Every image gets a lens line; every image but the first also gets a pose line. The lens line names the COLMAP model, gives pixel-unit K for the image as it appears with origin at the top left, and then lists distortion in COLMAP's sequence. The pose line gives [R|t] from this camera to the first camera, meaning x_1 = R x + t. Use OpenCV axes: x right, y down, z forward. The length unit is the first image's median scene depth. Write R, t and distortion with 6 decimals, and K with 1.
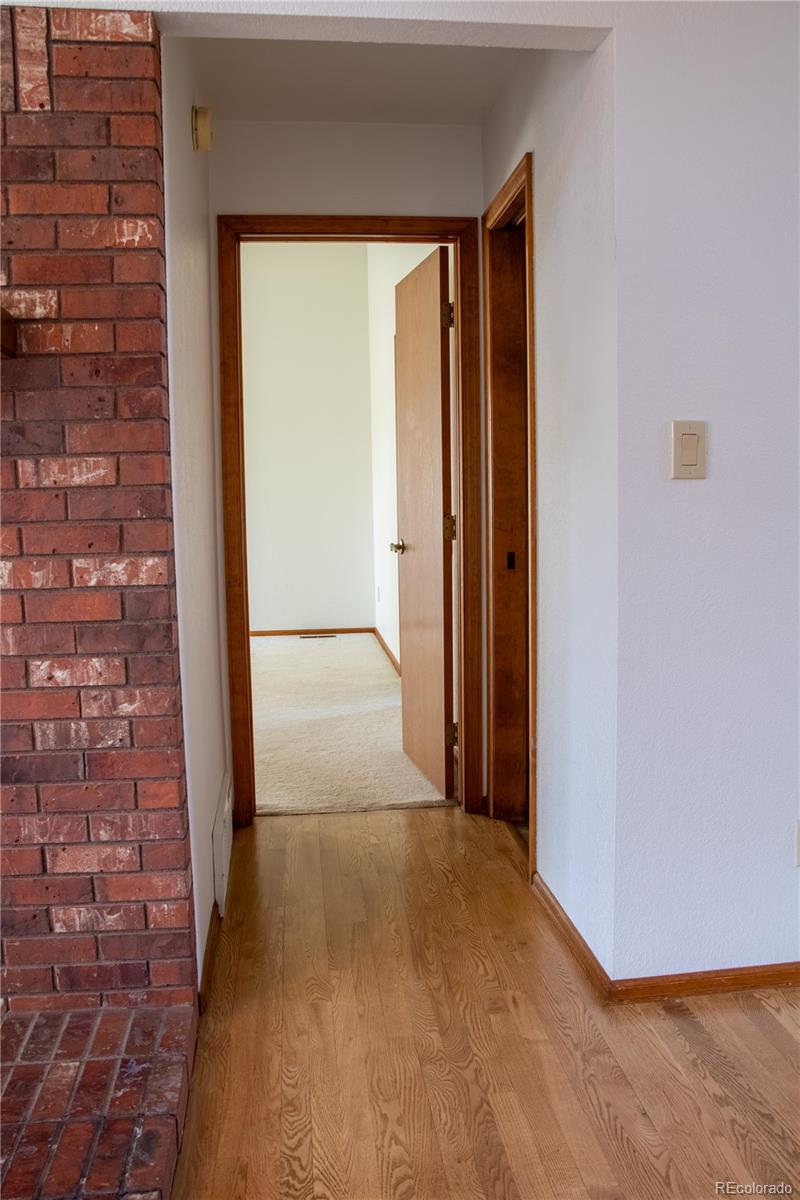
lens RADIAL K [[1020.6, 0, 427.9], [0, 1020.6, 605.0], [0, 0, 1]] dist [-0.169396, 0.138121]
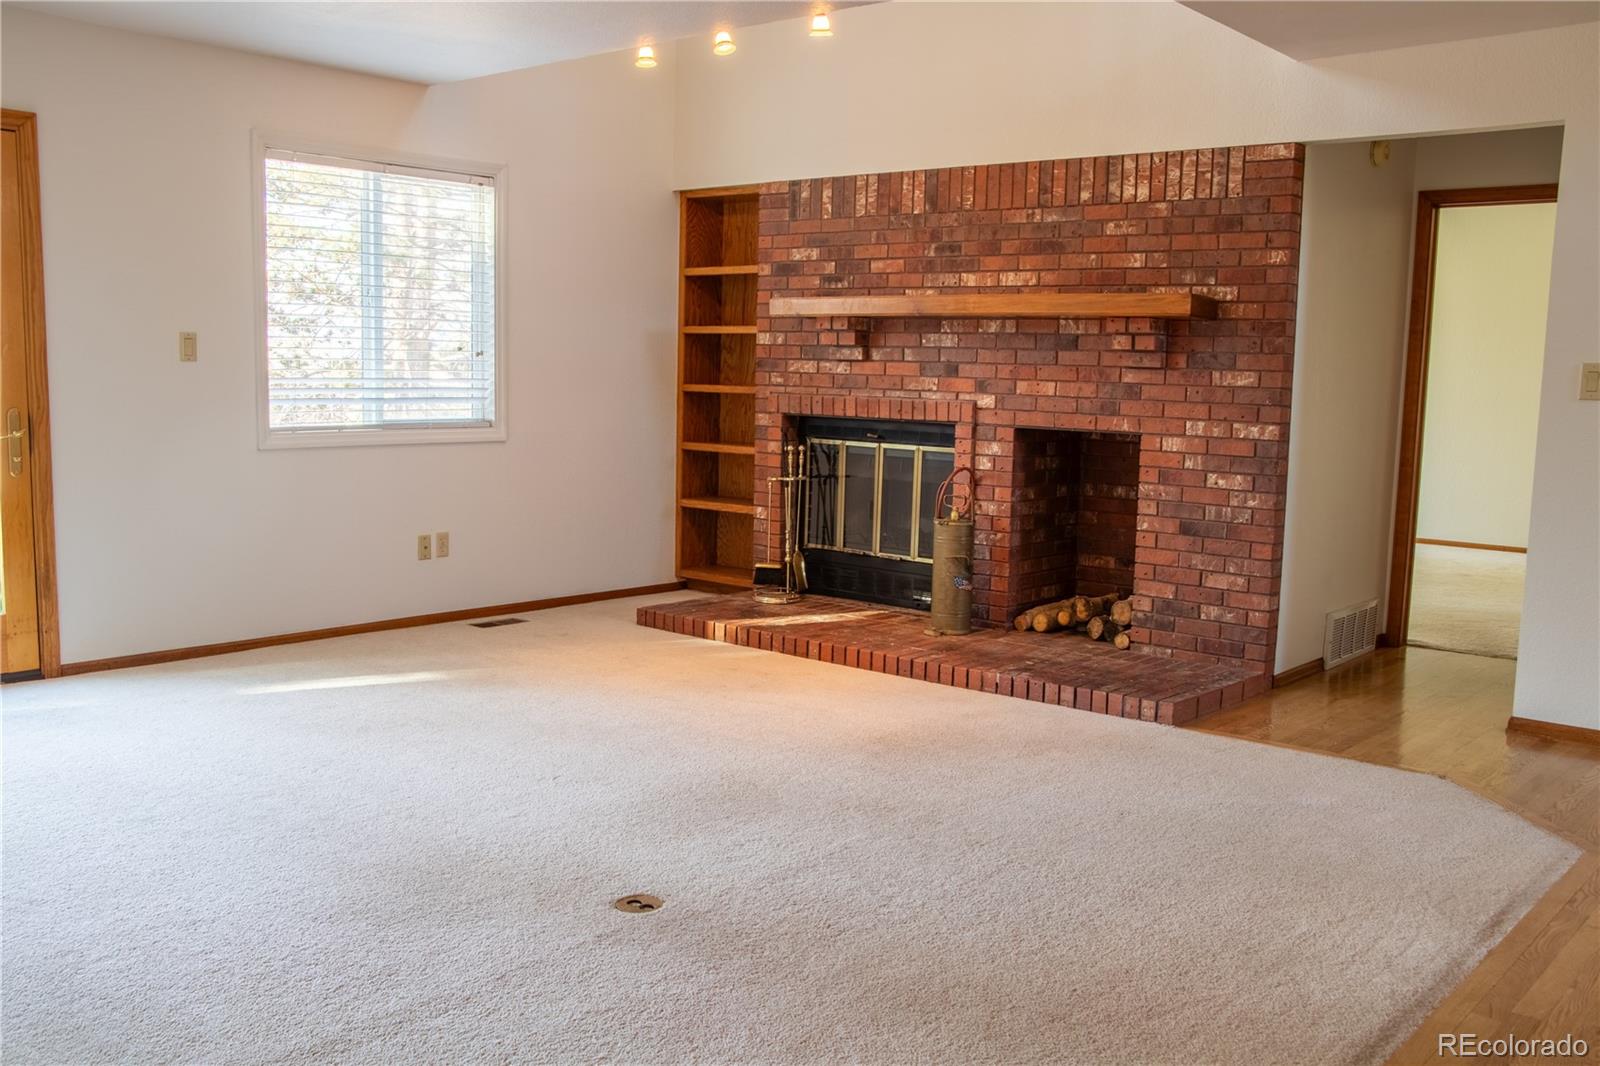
lens RADIAL K [[1472.3, 0, 807.8], [0, 1472.3, 538.4], [0, 0, 1]] dist [-0.069018, 0.000000]
pose [[0.673233, 0.117970, -0.729959, 1.155063], [-0.122288, 0.991361, 0.047432, 0.137940], [0.729248, 0.057333, 0.681843, -1.487408]]
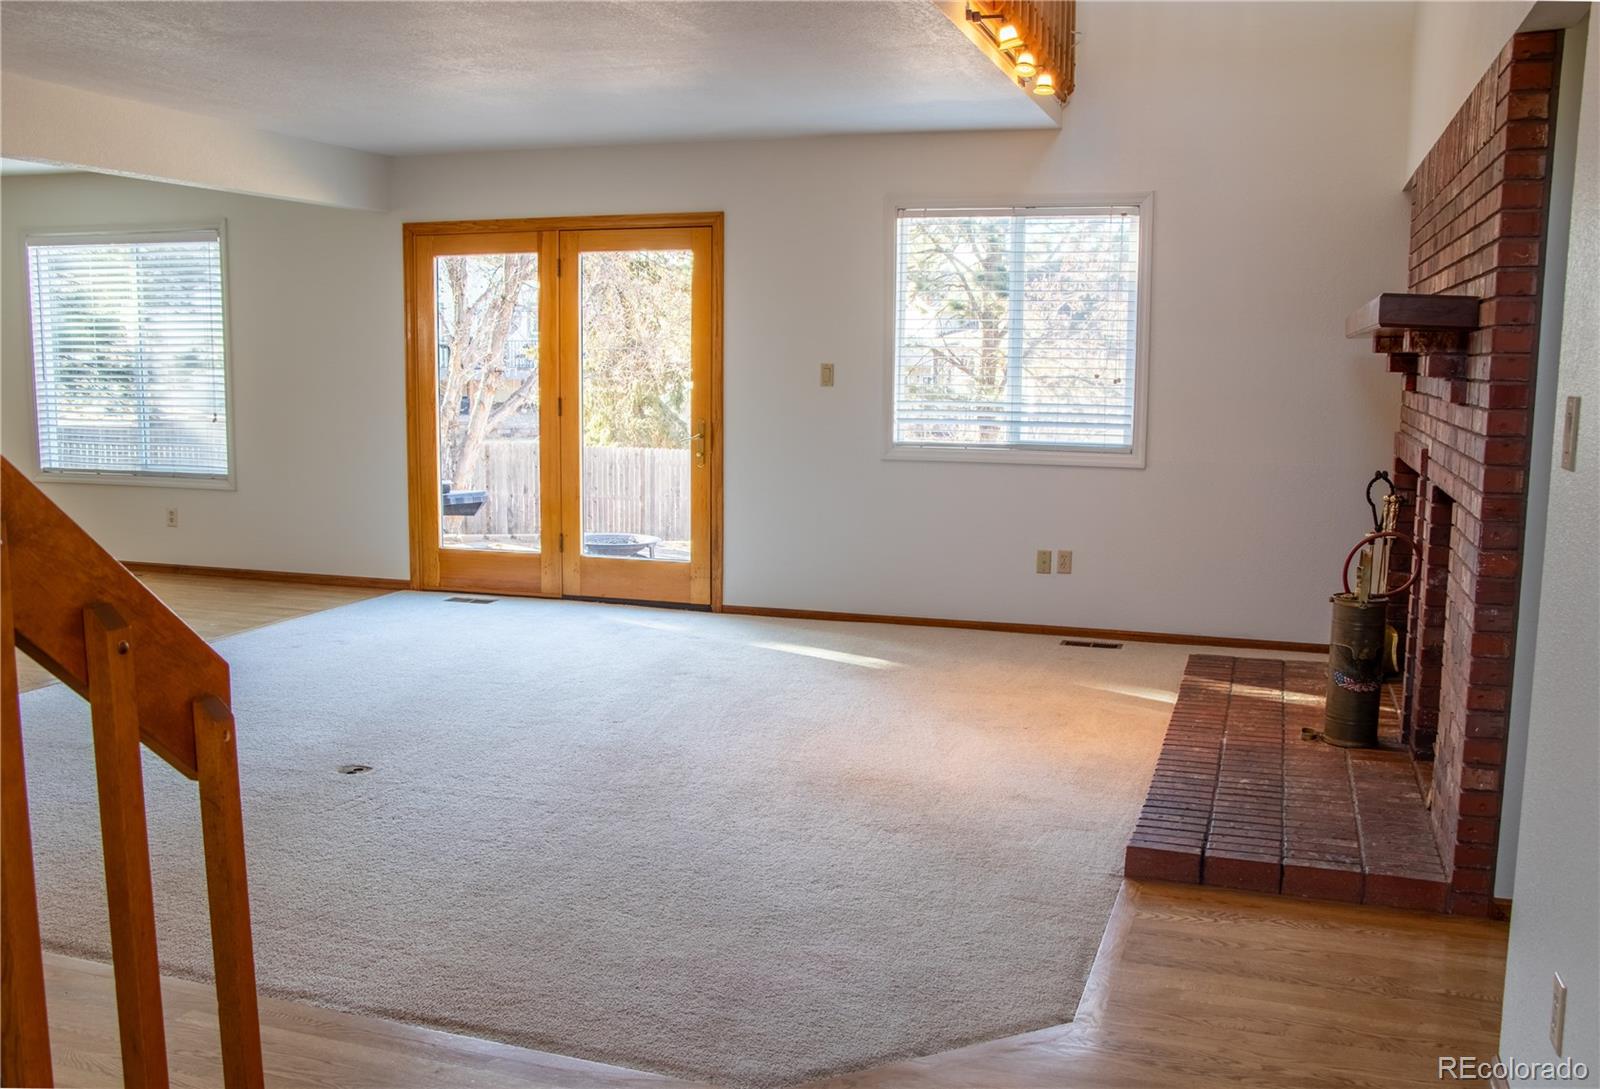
lens RADIAL K [[1512.1, 0, 797.6], [0, 1512.1, 542.4], [0, 0, 1]] dist [-0.036611, 0.000000]
pose [[-0.427485, 0.123762, -0.895511, 1.653889], [-0.112532, 0.975595, 0.188549, -0.232846], [0.896991, 0.181375, -0.403125, 0.983284]]
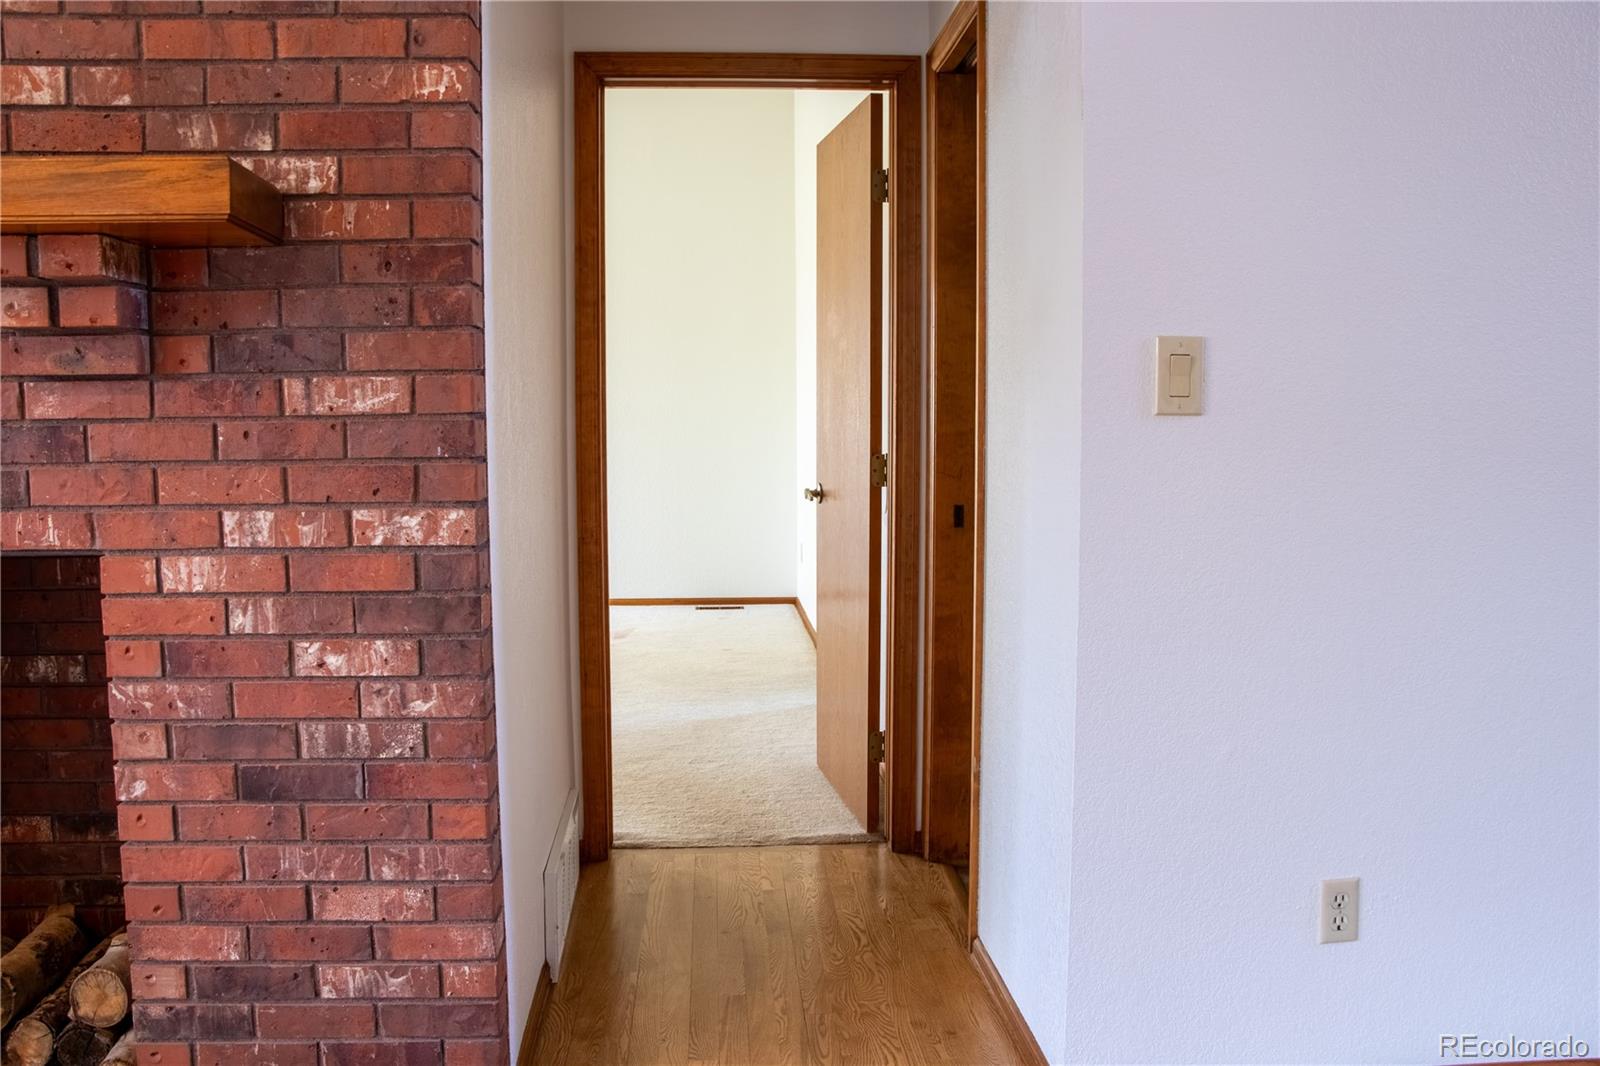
lens RADIAL K [[1360.8, 0, 806.6], [0, 1360.8, 556.9], [0, 0, 1]] dist [-0.169396, 0.138121]
pose [[0.998199, 0.019922, -0.056577, 0.046613], [-0.020218, 0.999785, -0.004659, -0.011710], [0.056472, 0.005795, 0.998387, 0.003977]]
